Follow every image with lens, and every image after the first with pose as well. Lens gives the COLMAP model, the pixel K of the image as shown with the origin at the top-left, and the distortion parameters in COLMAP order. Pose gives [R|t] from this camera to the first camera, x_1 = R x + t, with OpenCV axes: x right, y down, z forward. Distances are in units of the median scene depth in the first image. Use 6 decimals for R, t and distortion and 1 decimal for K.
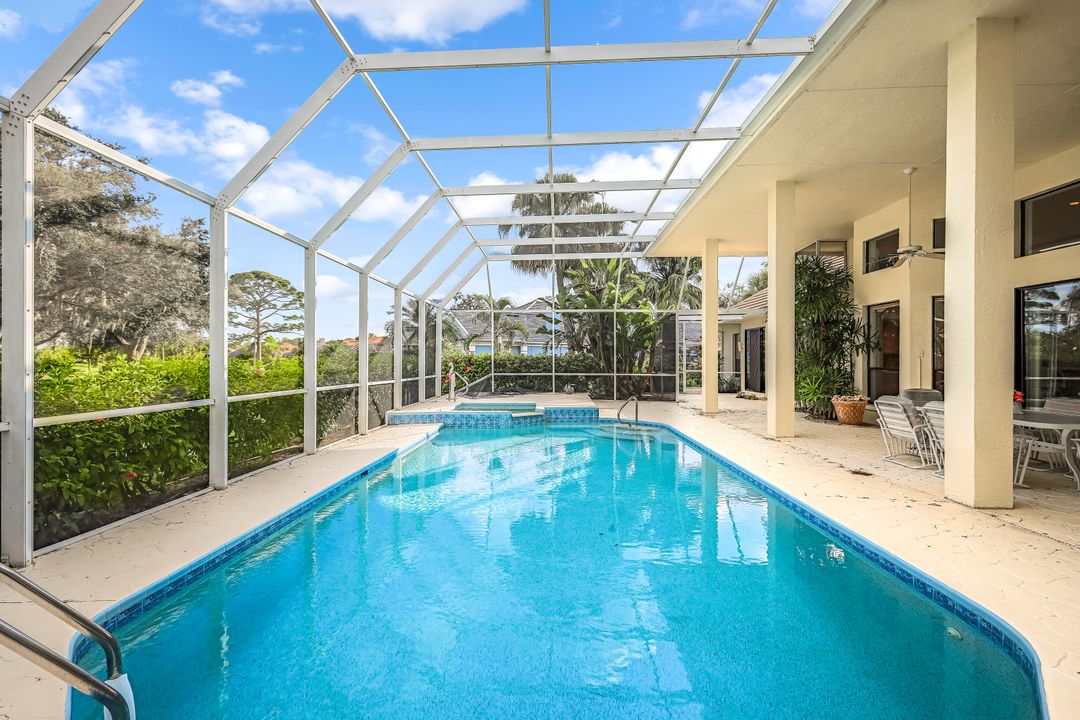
lens RADIAL K [[469.8, 0, 540.9], [0, 469.8, 356.8], [0, 0, 1]] dist [0.007124, -0.002371]
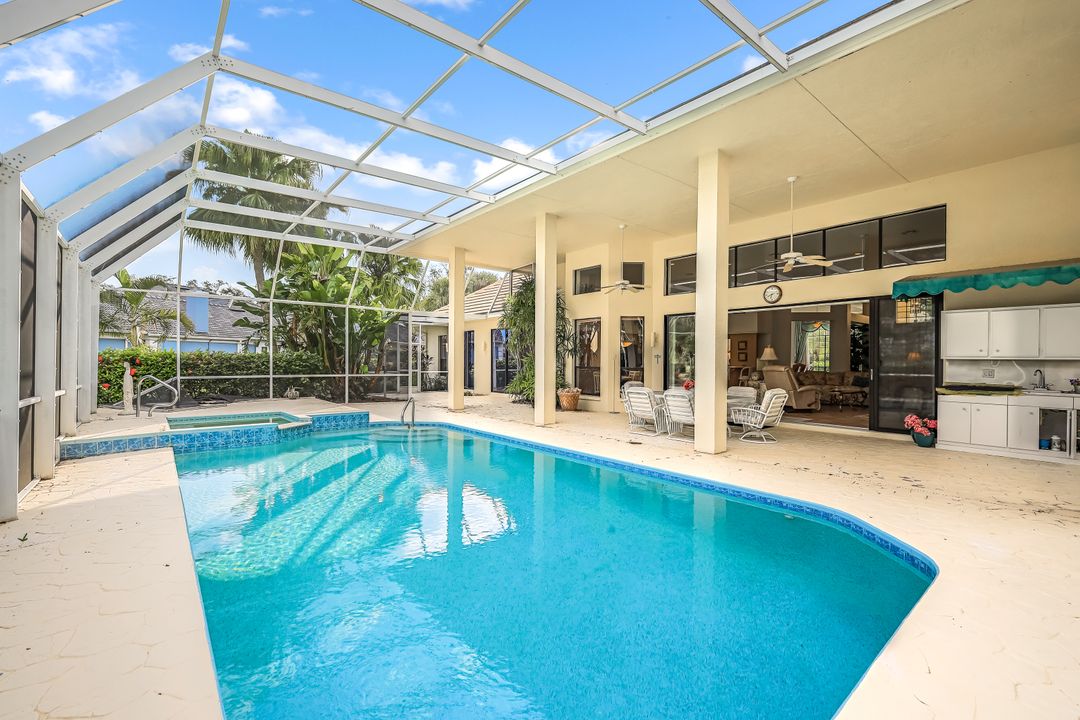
lens RADIAL K [[469.8, 0, 548.4], [0, 469.8, 360.9], [0, 0, 1]] dist [0.007124, -0.002371]
pose [[0.748114, 0.003151, 0.663563, -0.160402], [-0.009853, 0.999931, 0.006360, -0.000598], [-0.663497, -0.011297, 0.748093, 0.051025]]
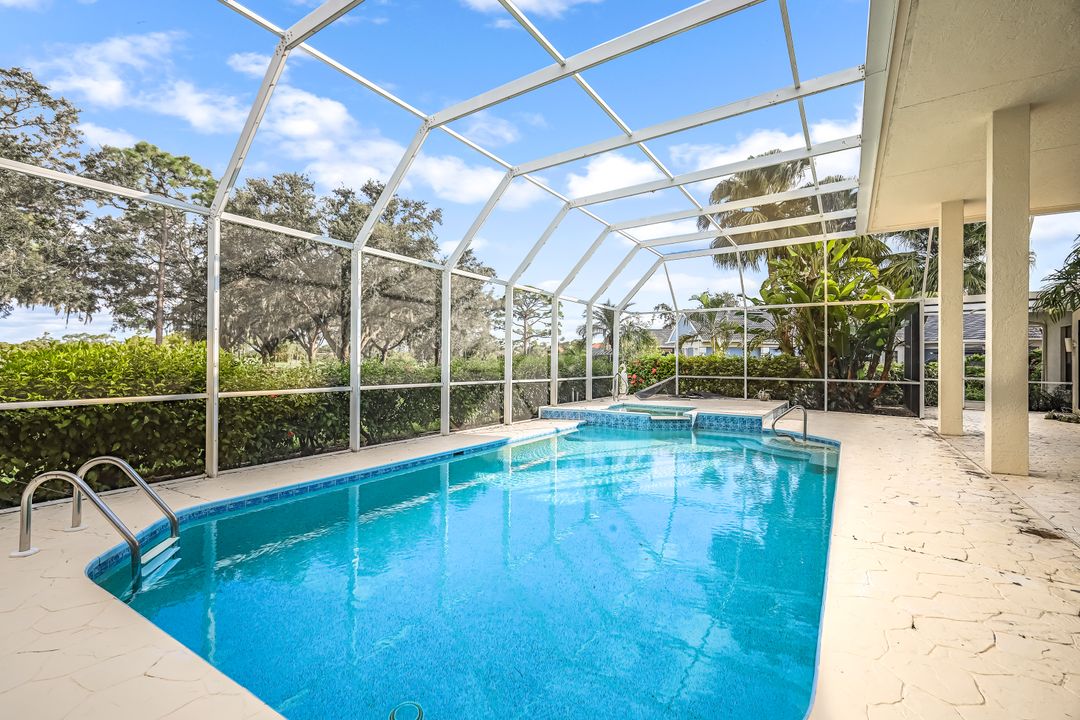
lens RADIAL K [[469.8, 0, 541.4], [0, 469.8, 358.3], [0, 0, 1]] dist [0.007124, -0.002371]
pose [[0.858603, 0.003125, -0.512631, 0.155451], [-0.003708, 0.999993, -0.000114, 0.000578], [0.512628, 0.001999, 0.858609, 0.024575]]
